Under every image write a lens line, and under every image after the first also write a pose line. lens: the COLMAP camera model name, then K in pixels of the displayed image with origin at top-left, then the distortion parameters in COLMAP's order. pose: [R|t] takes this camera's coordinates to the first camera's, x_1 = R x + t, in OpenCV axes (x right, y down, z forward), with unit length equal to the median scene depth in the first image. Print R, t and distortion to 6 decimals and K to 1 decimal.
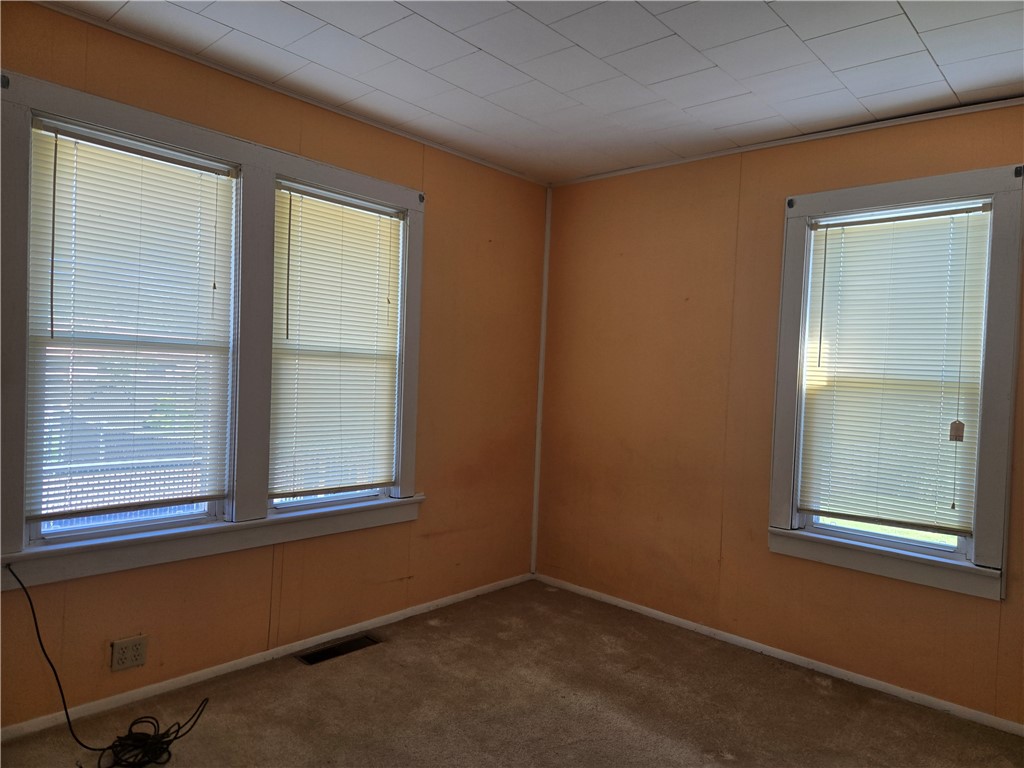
lens RADIAL K [[687.4, 0, 511.0], [0, 687.4, 384.6], [0, 0, 1]] dist [0.062671, -0.046589]
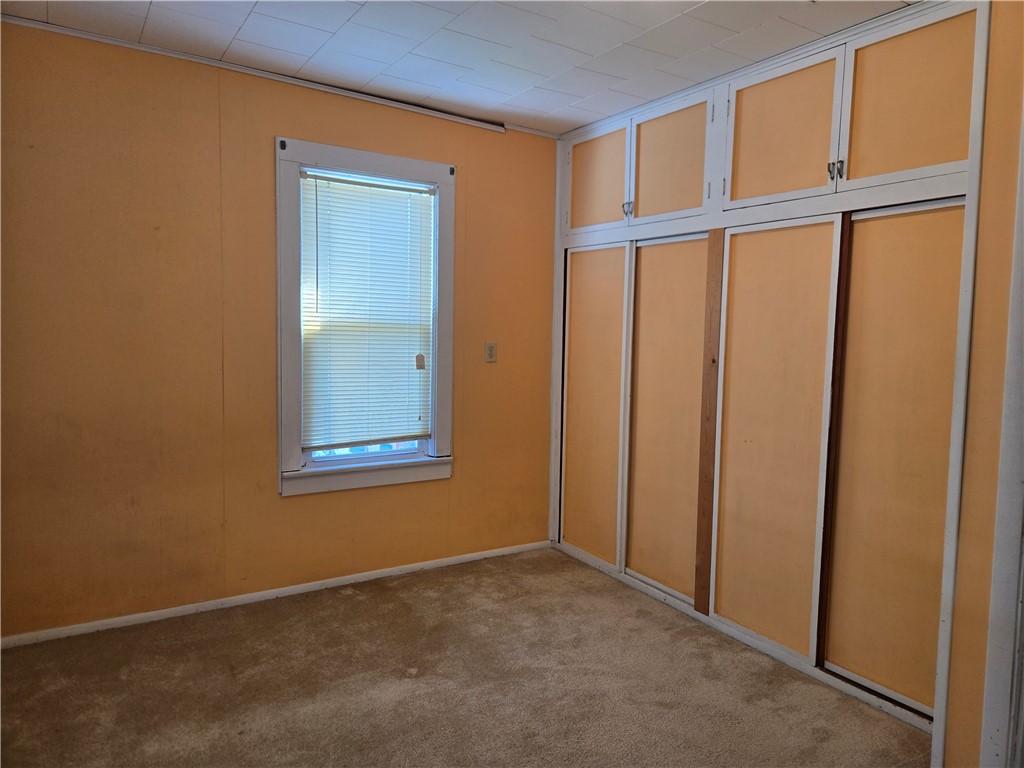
lens RADIAL K [[692.4, 0, 488.8], [0, 692.4, 383.5], [0, 0, 1]] dist [0.056016, -0.045073]
pose [[0.272173, -0.111760, 0.955736, -0.512685], [0.014315, 0.993593, 0.112111, -0.033054], [-0.962142, -0.016832, 0.272028, 0.457632]]
